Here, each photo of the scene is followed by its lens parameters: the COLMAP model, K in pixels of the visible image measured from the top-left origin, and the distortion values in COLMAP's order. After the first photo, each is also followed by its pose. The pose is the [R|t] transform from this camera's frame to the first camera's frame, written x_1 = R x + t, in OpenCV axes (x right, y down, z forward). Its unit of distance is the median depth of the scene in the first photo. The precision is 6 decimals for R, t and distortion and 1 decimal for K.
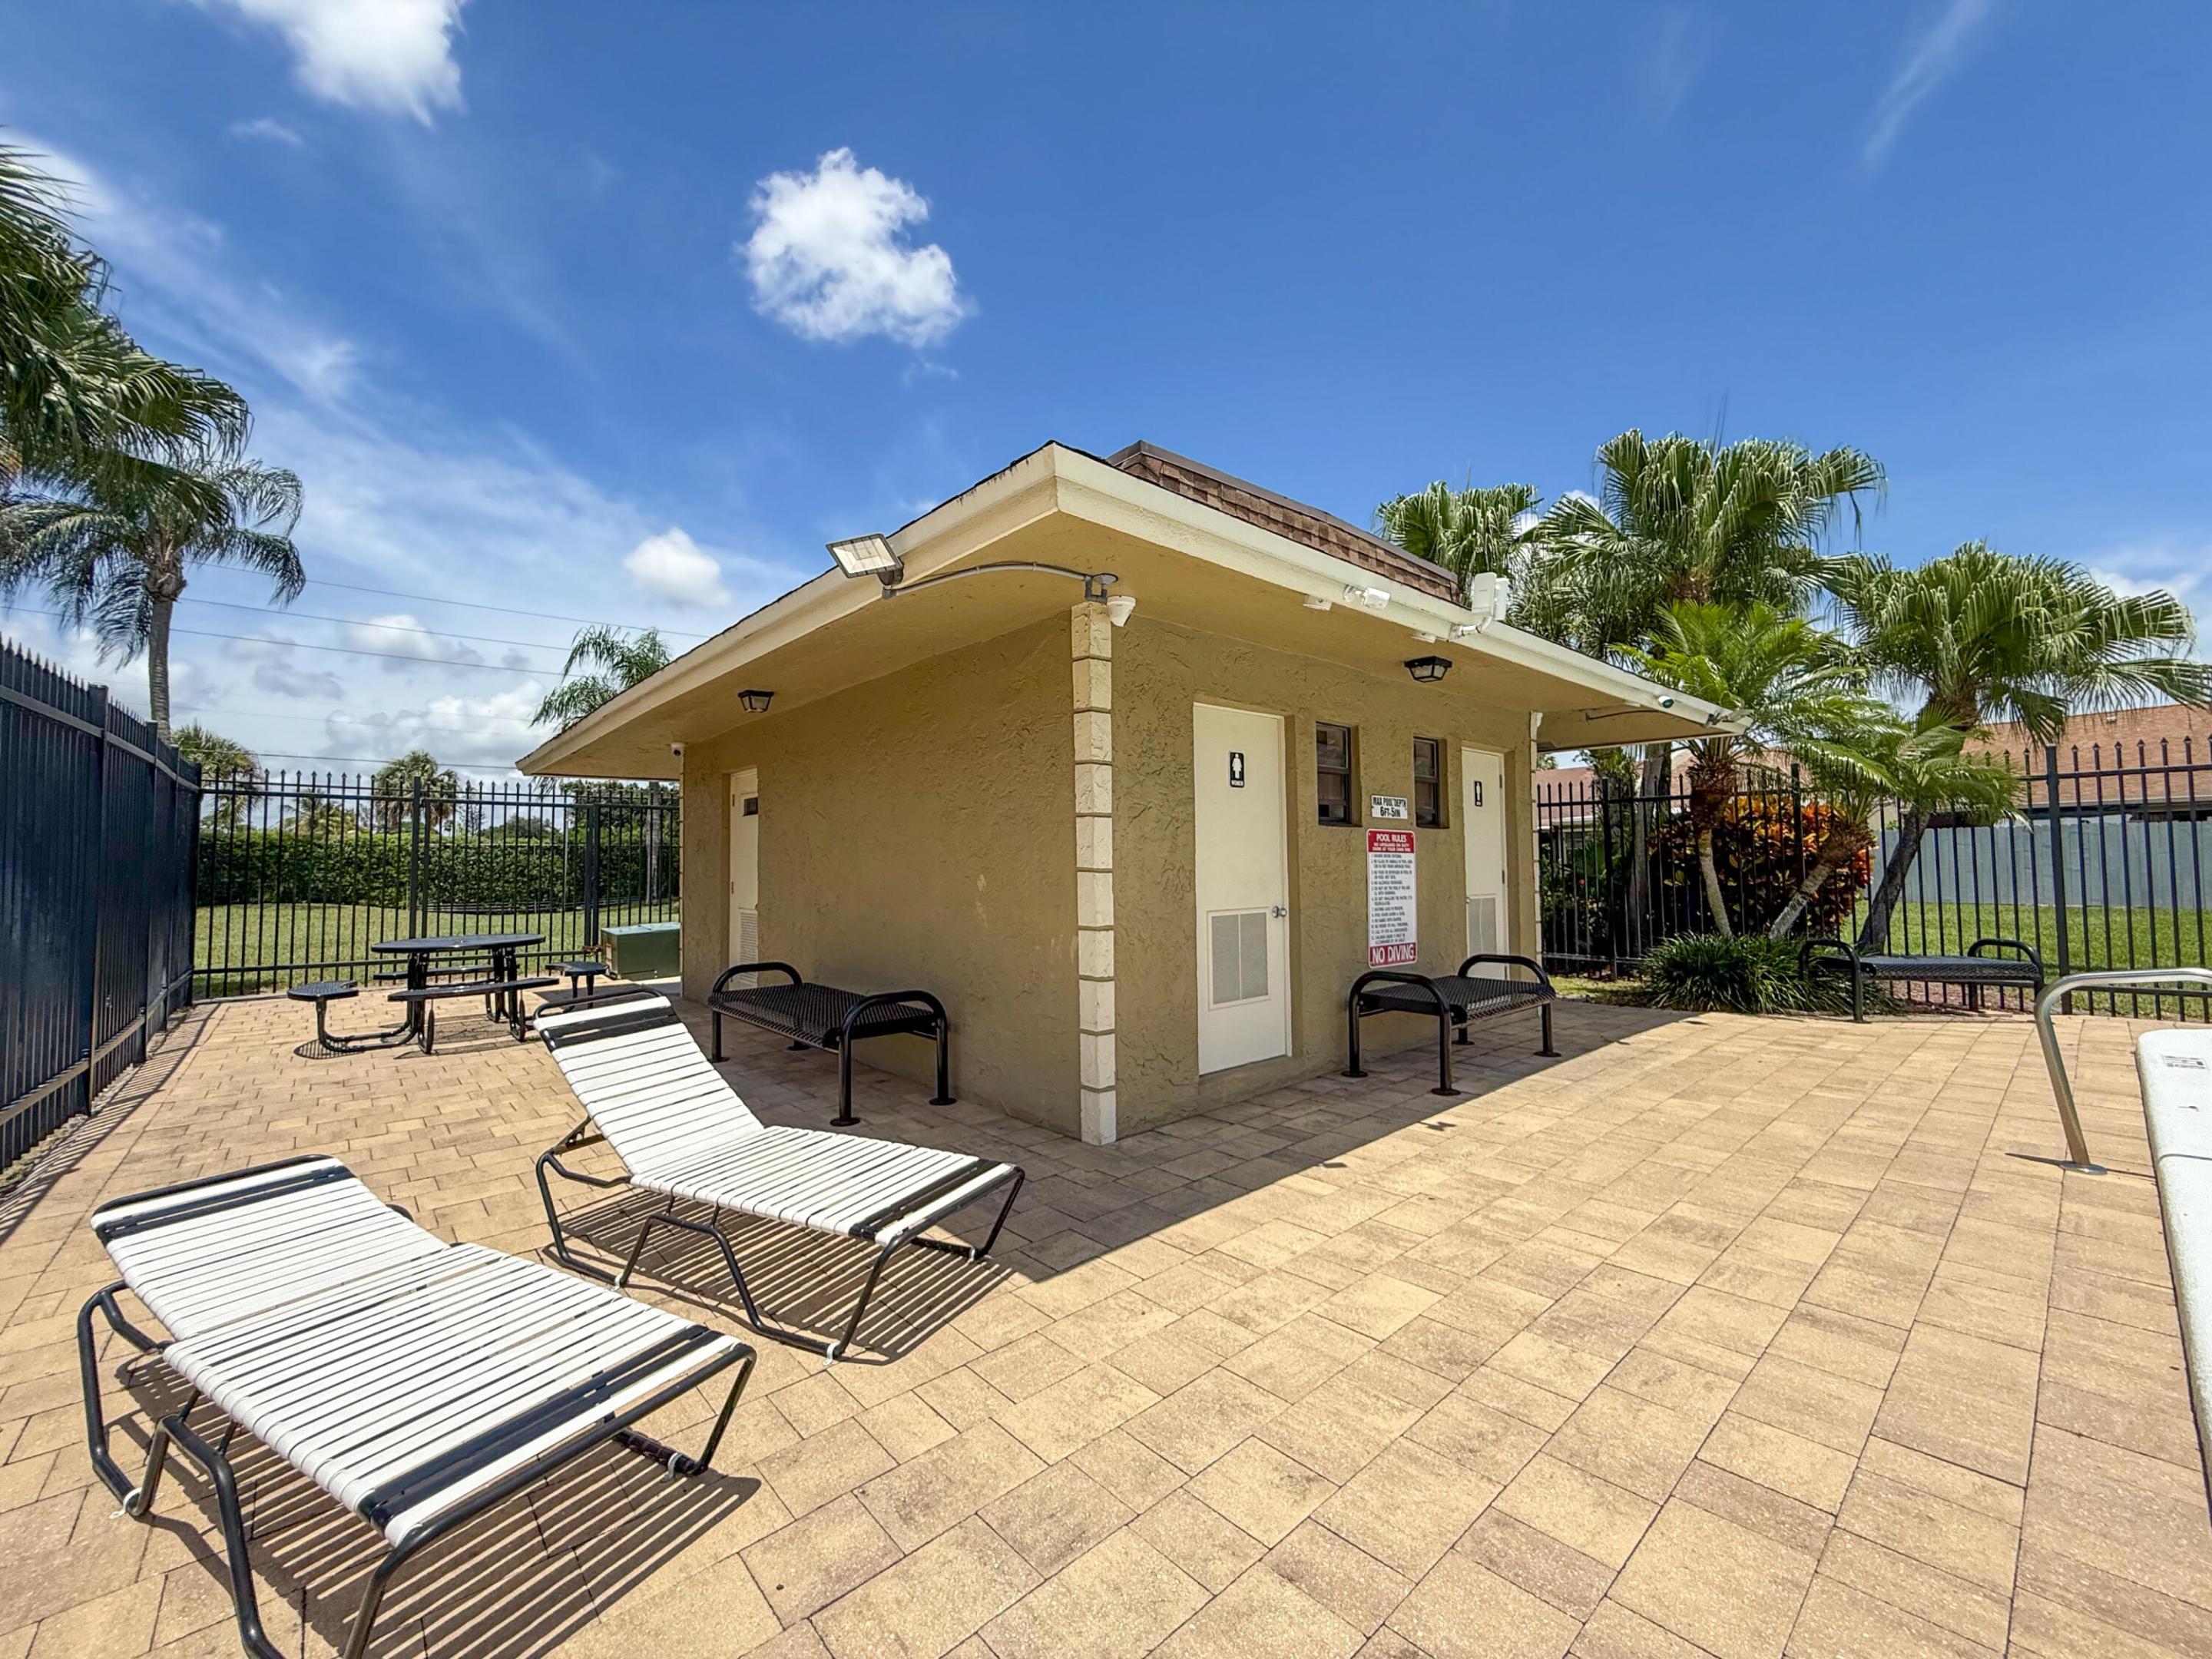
lens RADIAL K [[881.5, 0, 1089.8], [0, 881.5, 824.6], [0, 0, 1]] dist [0.000203, -0.000021]
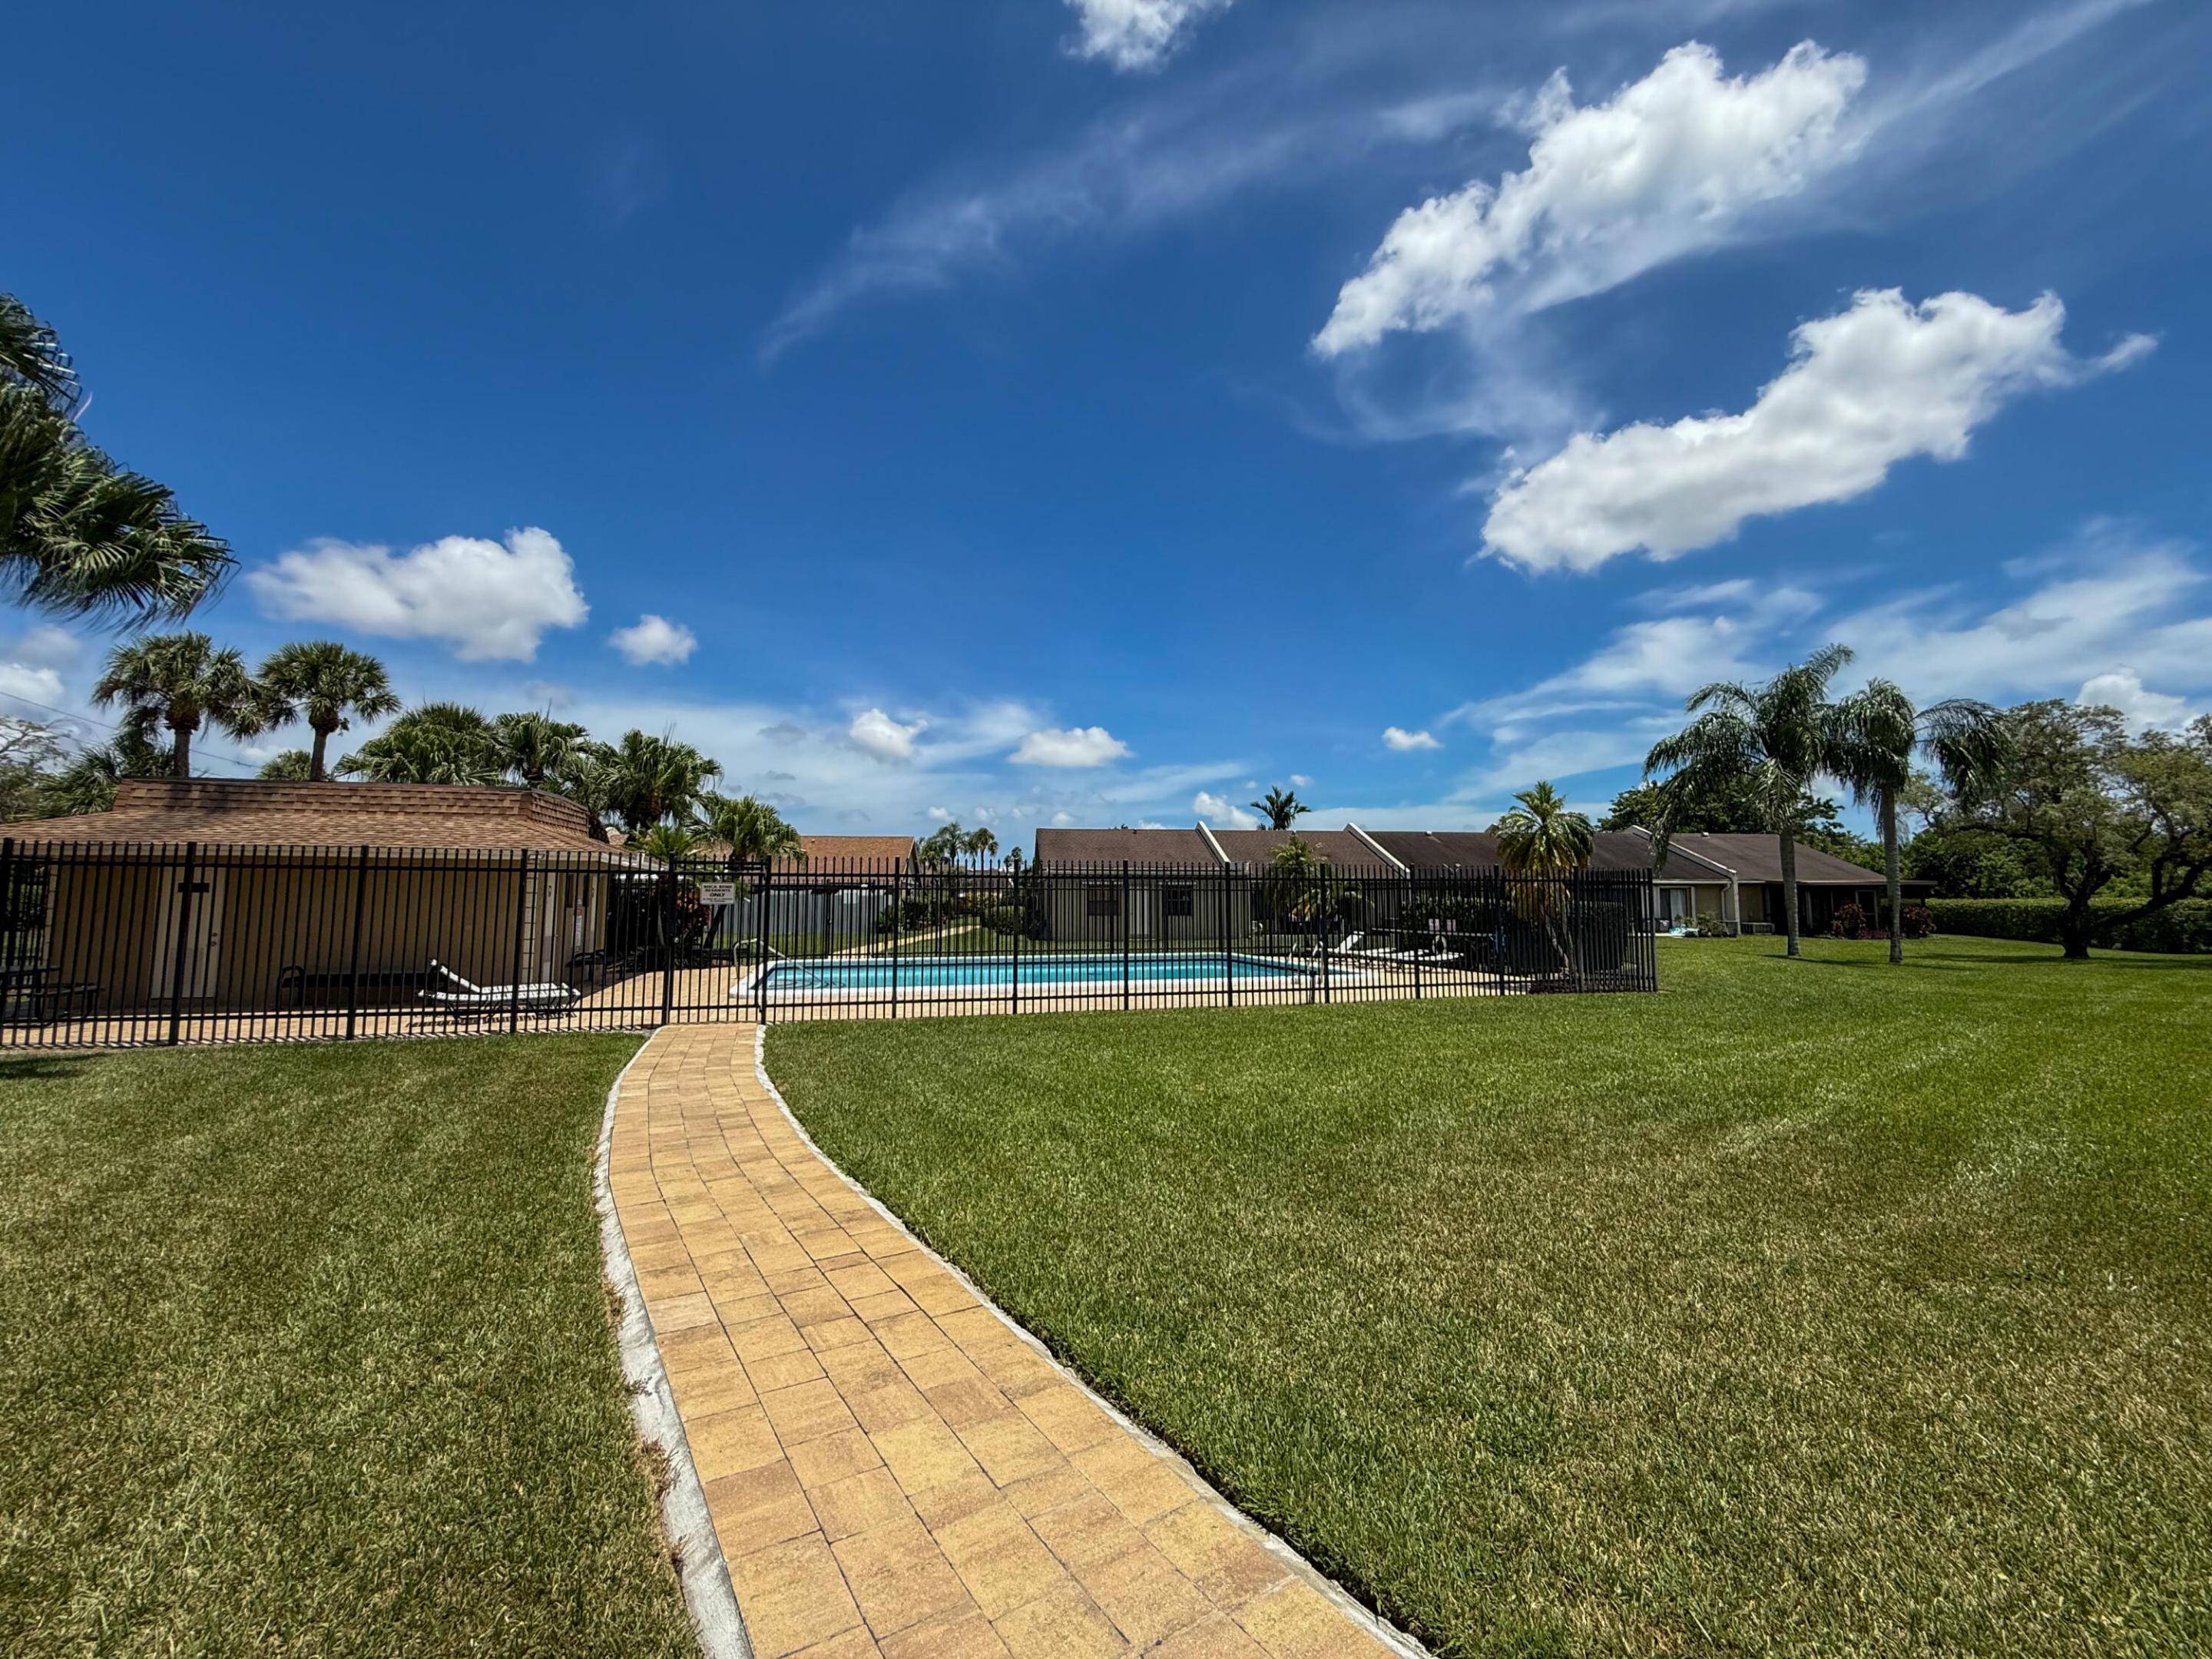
lens RADIAL K [[881.5, 0, 1089.8], [0, 881.5, 824.6], [0, 0, 1]] dist [0.000203, -0.000021]
pose [[0.431626, 0.095846, 0.896946, -0.938136], [-0.054620, 0.995292, -0.080071, -0.075392], [-0.900397, -0.014430, 0.434829, -1.090636]]
